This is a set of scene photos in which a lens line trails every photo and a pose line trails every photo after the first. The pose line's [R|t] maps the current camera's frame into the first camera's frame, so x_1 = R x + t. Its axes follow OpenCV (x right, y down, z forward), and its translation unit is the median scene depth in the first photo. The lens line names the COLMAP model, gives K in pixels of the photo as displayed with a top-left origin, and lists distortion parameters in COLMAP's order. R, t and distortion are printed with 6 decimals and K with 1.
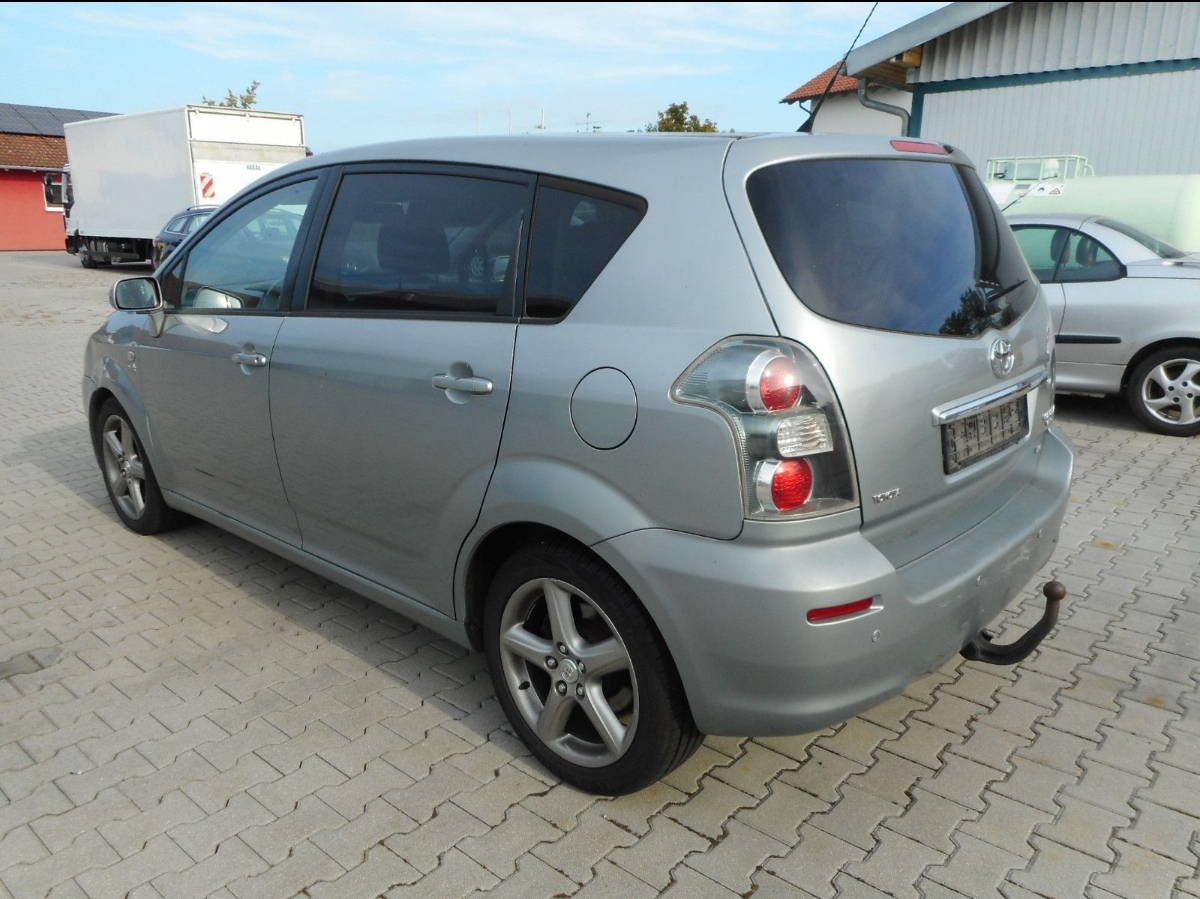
lens RADIAL K [[877.2, 0, 600.0], [0, 877.2, 449.5], [0, 0, 1]] dist [0.007768, -0.002226]
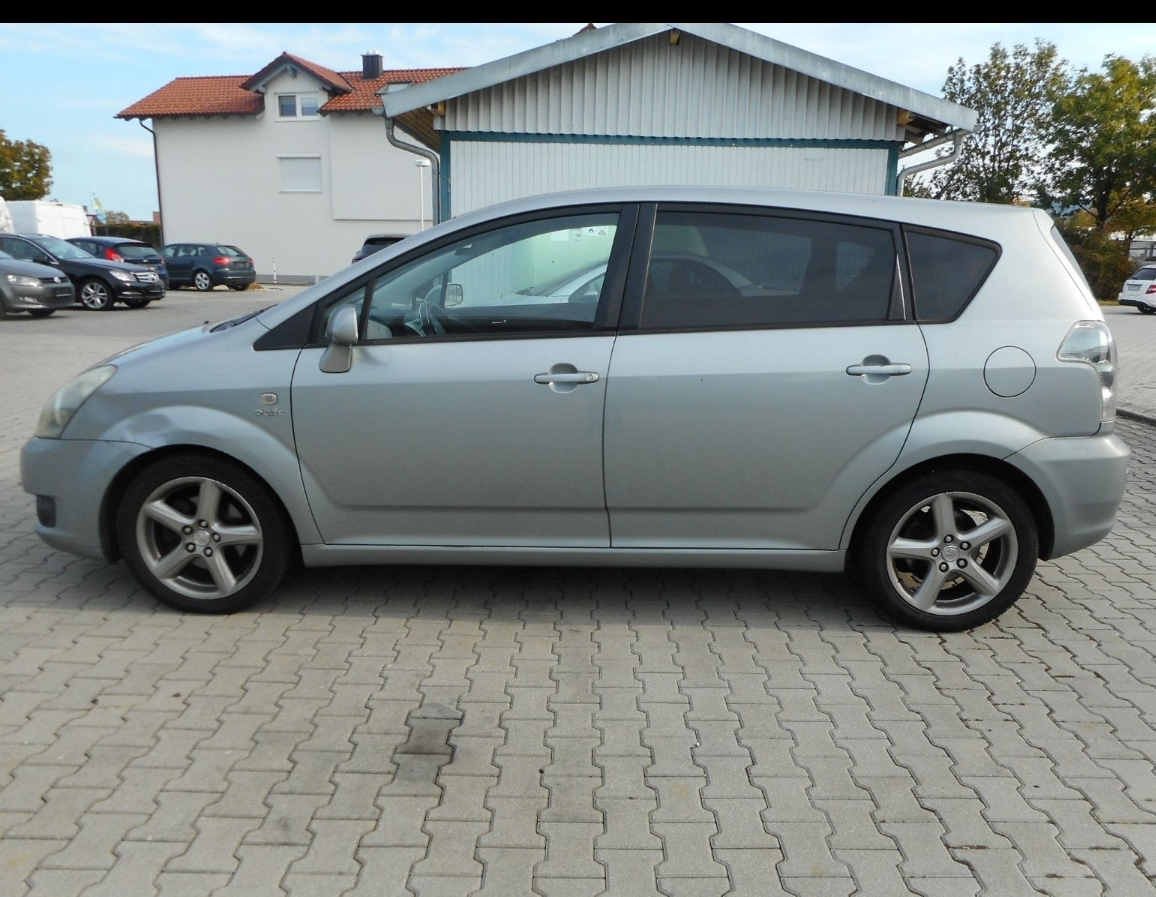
lens RADIAL K [[897.6, 0, 578.0], [0, 897.6, 448.5], [0, 0, 1]] dist [0.006877, 0.006737]
pose [[0.756978, -0.124357, 0.641498, -0.630312], [0.147883, 0.988855, 0.017190, -0.019522], [-0.636486, 0.081855, 0.766932, 0.091981]]
